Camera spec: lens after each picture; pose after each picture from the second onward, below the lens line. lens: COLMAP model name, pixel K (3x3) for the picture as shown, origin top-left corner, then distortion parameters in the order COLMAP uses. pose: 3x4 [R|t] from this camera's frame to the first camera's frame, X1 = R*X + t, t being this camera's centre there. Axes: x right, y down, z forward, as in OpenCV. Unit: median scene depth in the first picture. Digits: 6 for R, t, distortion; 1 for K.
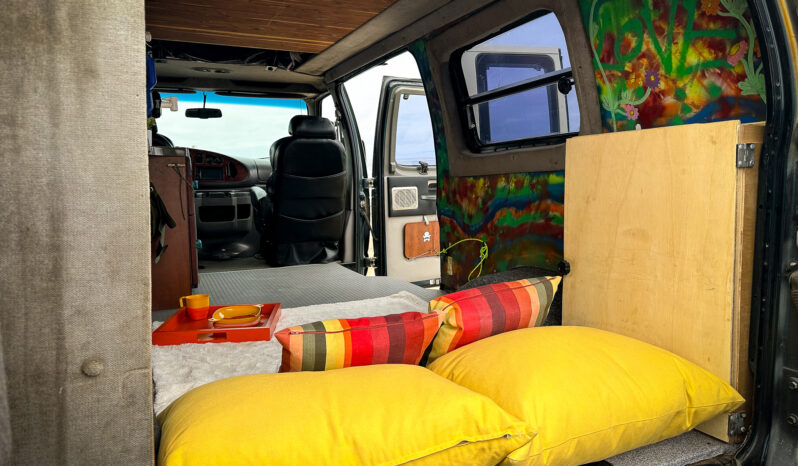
lens RADIAL K [[567.4, 0, 405.2], [0, 567.4, 230.2], [0, 0, 1]] dist [0.032158, -0.043111]
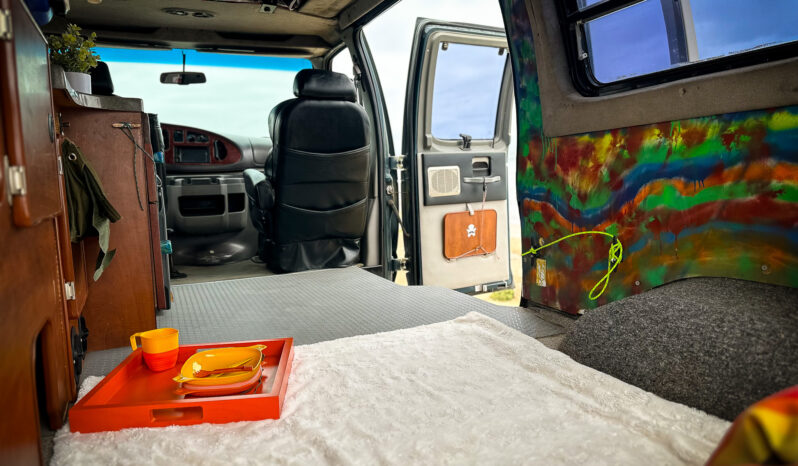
lens RADIAL K [[567.4, 0, 394.0], [0, 567.4, 236.9], [0, 0, 1]] dist [0.032158, -0.043111]
pose [[0.999737, -0.017237, -0.015114, -0.083887], [0.017538, 0.999645, 0.020040, 0.004162], [0.014763, -0.020300, 0.999685, 0.327442]]
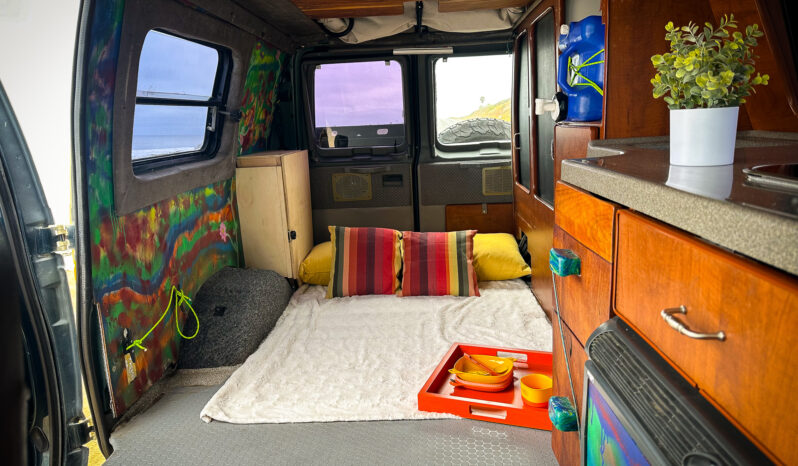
lens RADIAL K [[567.4, 0, 399.4], [0, 567.4, 231.2], [0, 0, 1]] dist [0.032158, -0.043111]
pose [[-0.875715, -0.037840, 0.481344, -0.447760], [0.102856, 0.959421, 0.262550, -0.199825], [-0.471746, 0.279428, -0.836287, 1.320884]]
